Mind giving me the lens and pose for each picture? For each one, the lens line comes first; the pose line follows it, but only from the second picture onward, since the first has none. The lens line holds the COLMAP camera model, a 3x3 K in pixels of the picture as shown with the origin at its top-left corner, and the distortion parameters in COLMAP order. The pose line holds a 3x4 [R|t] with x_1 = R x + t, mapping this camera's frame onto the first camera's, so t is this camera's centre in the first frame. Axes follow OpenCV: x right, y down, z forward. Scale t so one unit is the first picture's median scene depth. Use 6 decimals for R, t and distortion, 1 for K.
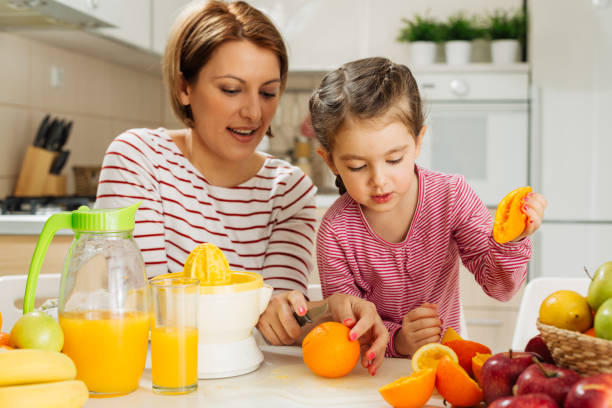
lens RADIAL K [[919.0, 0, 306.0], [0, 919.0, 204.0], [0, 0, 1]] dist [0.019756, -0.090576]
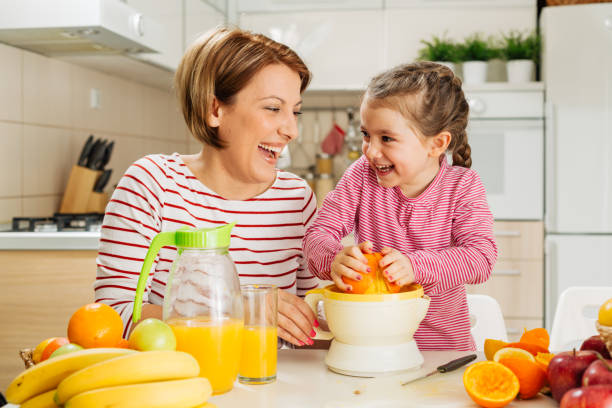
lens RADIAL K [[919.0, 0, 306.0], [0, 919.0, 204.0], [0, 0, 1]] dist [0.019756, -0.090576]
pose [[0.999972, -0.006329, 0.003949, -0.100083], [0.006382, 0.999890, -0.013417, -0.007742], [-0.003864, 0.013442, 0.999902, -0.129426]]
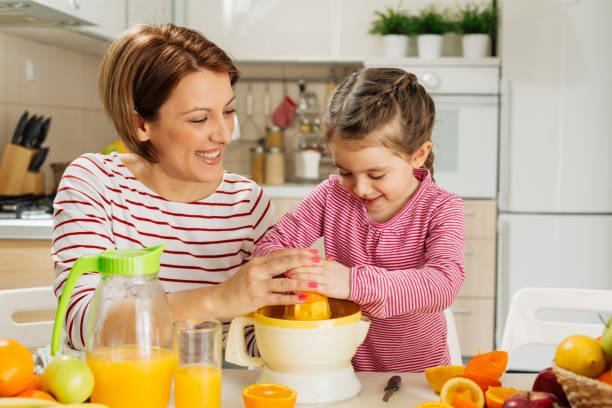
lens RADIAL K [[916.0, 0, 306.0], [0, 916.0, 204.0], [0, 0, 1]] dist [0.002542, -0.017266]
pose [[0.998667, -0.001171, 0.051594, -0.073668], [-0.000600, 0.999412, 0.034282, -0.079146], [-0.051604, -0.034267, 0.998080, -0.021614]]
